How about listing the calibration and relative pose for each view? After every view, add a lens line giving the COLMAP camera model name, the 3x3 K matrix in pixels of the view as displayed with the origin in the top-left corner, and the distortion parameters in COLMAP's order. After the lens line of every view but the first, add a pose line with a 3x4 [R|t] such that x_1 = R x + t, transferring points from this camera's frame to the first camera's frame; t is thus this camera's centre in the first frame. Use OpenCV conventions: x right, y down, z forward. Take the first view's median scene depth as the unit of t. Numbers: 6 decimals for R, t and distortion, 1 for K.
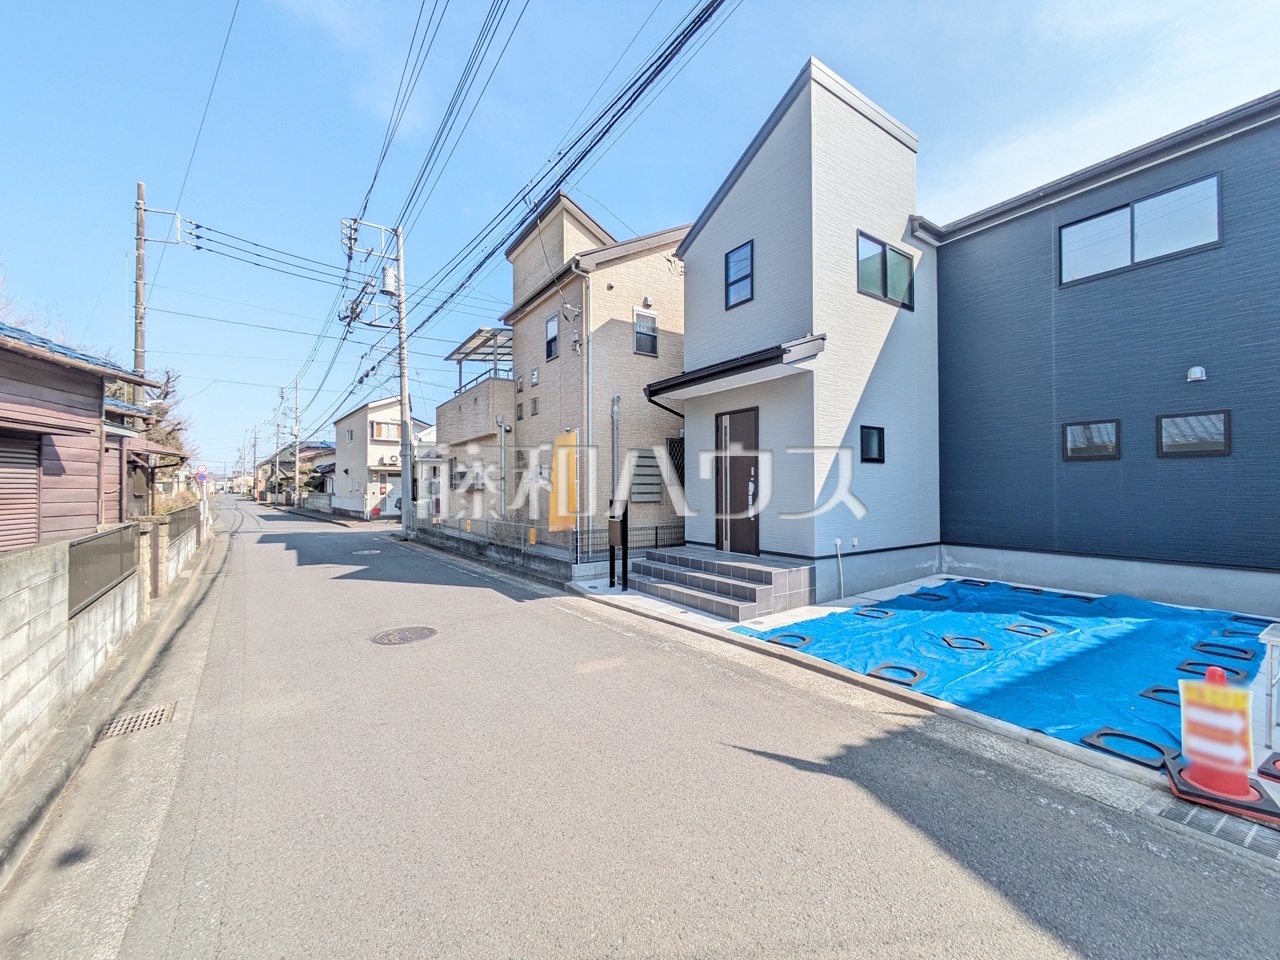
lens RADIAL K [[502.8, 0, 637.4], [0, 502.8, 484.6], [0, 0, 1]] dist [-0.002285, 0.002361]
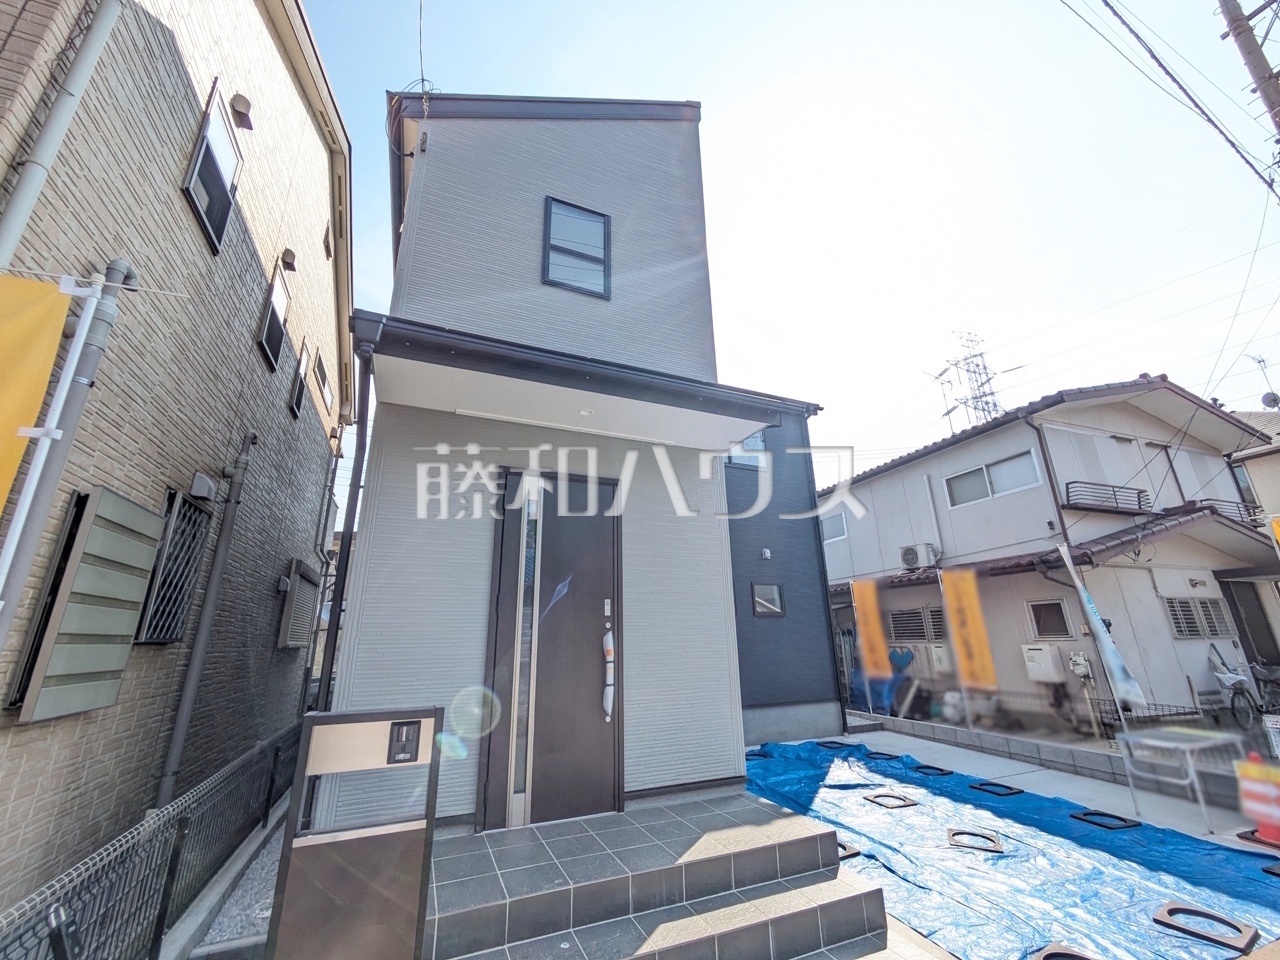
lens RADIAL K [[502.8, 0, 637.5], [0, 502.8, 484.6], [0, 0, 1]] dist [-0.002285, 0.002361]
pose [[0.193956, 0.290306, 0.937072, -0.241151], [0.008248, 0.954695, -0.297473, 0.003664], [-0.980976, 0.065426, 0.182774, 0.879057]]
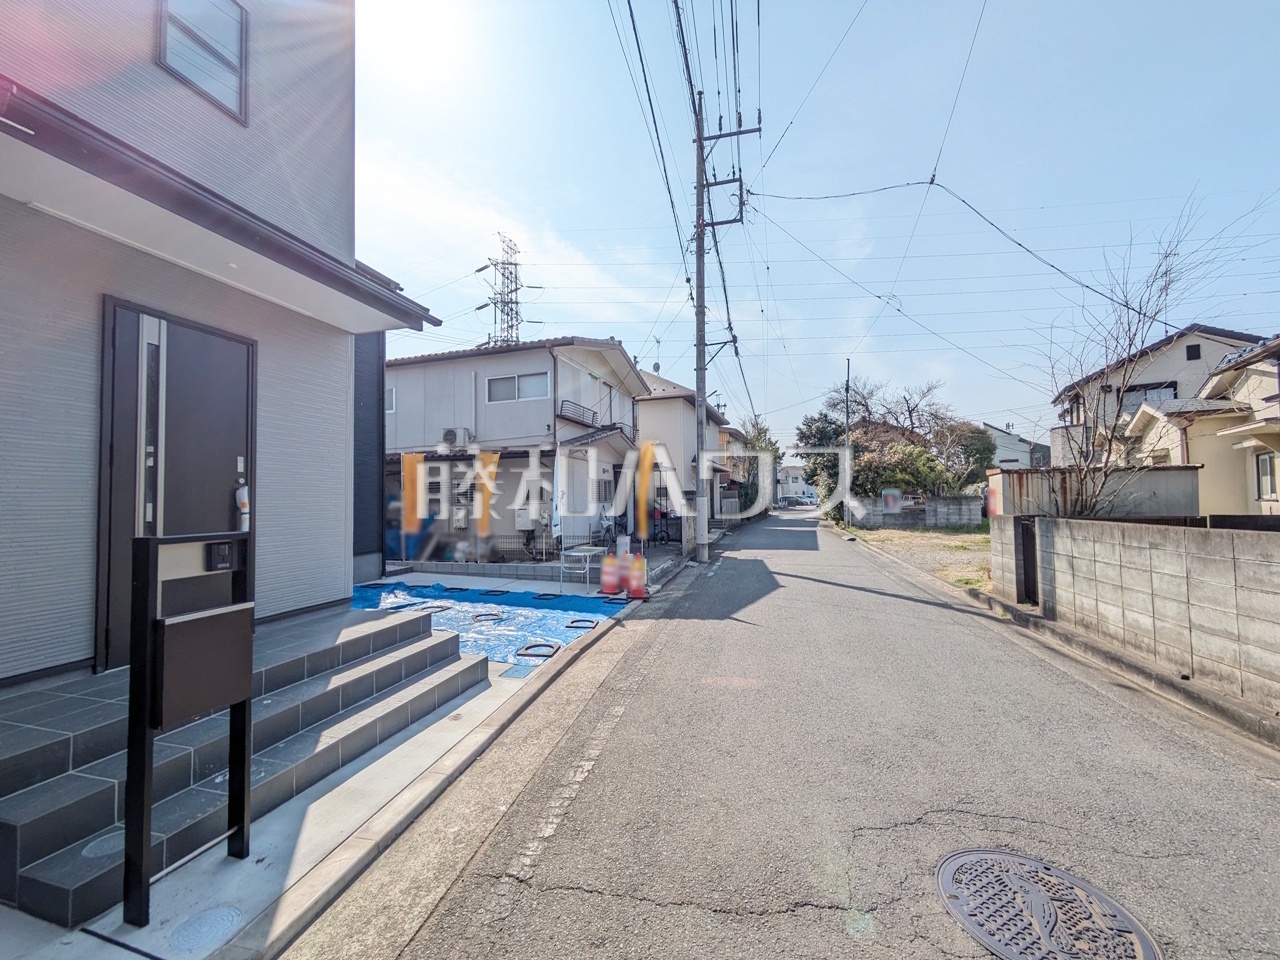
lens RADIAL K [[502.8, 0, 639.8], [0, 502.8, 482.3], [0, 0, 1]] dist [-0.002285, 0.002361]
pose [[-0.657193, 0.040637, 0.752626, -0.399498], [0.012375, 0.998993, -0.043133, 0.016917], [-0.753621, -0.019033, -0.657033, 1.029040]]
